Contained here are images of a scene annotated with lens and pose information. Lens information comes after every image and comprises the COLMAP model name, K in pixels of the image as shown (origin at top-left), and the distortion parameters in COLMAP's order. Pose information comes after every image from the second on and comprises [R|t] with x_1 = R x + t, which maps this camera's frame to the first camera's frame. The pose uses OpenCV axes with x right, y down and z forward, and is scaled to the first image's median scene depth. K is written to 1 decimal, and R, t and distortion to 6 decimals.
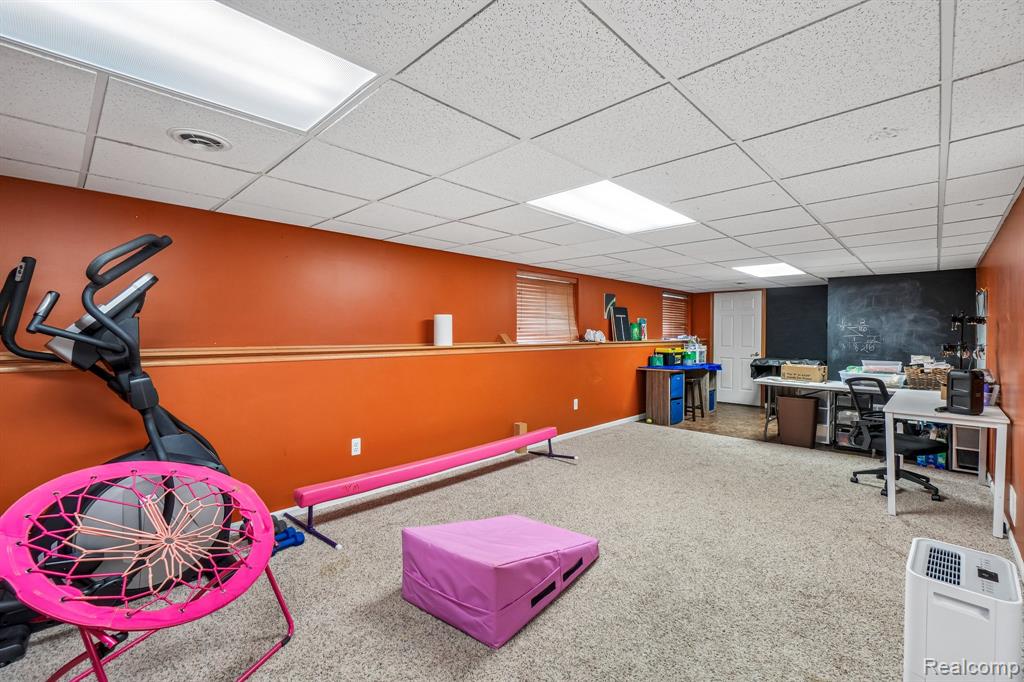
lens RADIAL K [[442.4, 0, 513.8], [0, 442.4, 340.5], [0, 0, 1]] dist [-0.002757, 0.001394]
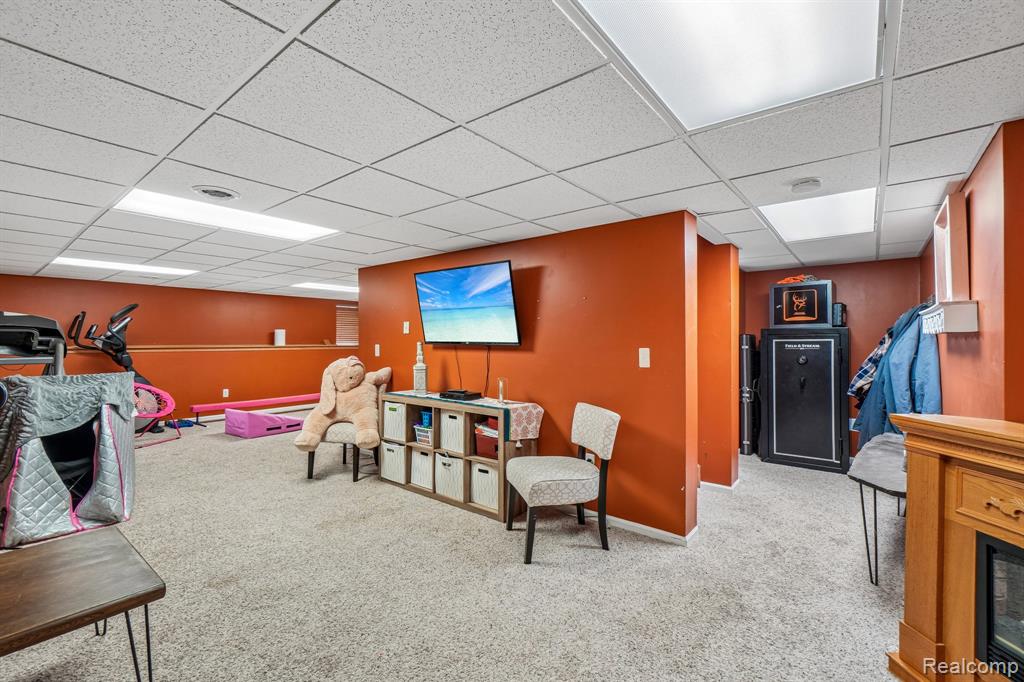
lens RADIAL K [[442.4, 0, 509.7], [0, 442.4, 336.8], [0, 0, 1]] dist [-0.002757, 0.001394]
pose [[0.997206, -0.004239, 0.074581, 1.337884], [0.006209, 0.999638, -0.026192, 0.057897], [-0.074443, 0.026582, 0.996871, -1.930303]]
